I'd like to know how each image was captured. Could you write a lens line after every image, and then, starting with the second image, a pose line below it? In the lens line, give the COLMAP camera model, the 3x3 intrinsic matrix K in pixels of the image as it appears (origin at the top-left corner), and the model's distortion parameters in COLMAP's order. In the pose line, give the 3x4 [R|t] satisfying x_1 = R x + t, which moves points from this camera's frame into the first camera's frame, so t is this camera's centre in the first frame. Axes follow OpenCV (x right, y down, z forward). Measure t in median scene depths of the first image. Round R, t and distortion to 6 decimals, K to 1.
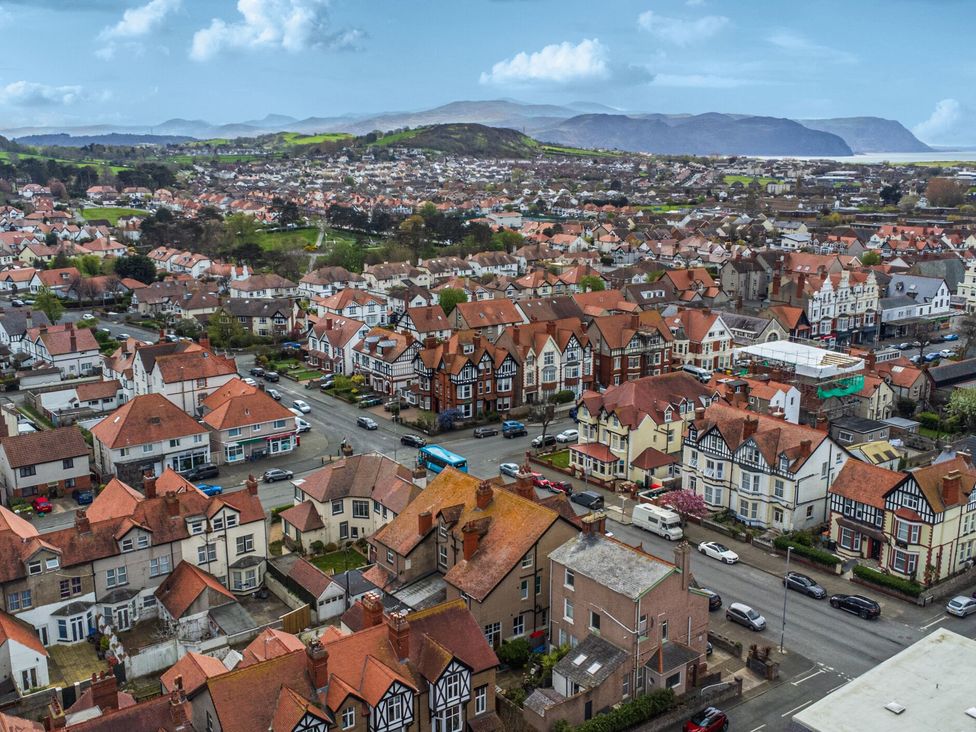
lens RADIAL K [[948.9, 0, 488.0], [0, 948.9, 366.0], [0, 0, 1]] dist [0.012663, 0.048982]
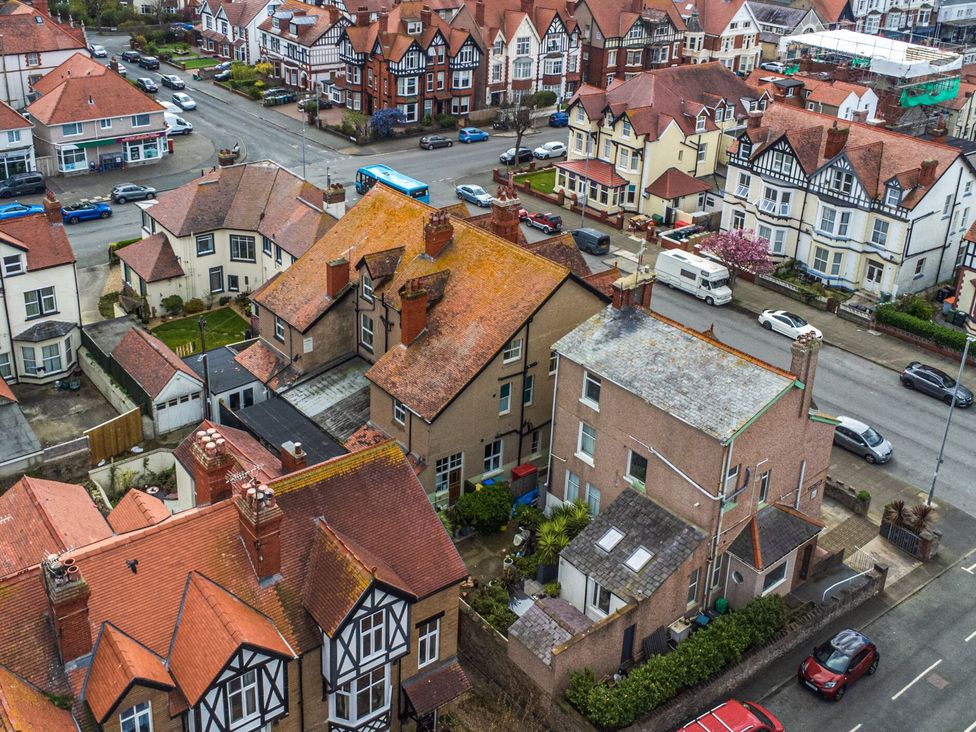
lens RADIAL K [[1021.8, 0, 488.0], [0, 1021.8, 258.6], [0, 0, 1]] dist [0.003369, 0.025919]
pose [[0.998103, 0.023308, 0.056984, -0.007492], [-0.032563, 0.985367, 0.167306, 0.036974], [-0.052251, -0.168845, 0.984257, 0.312277]]
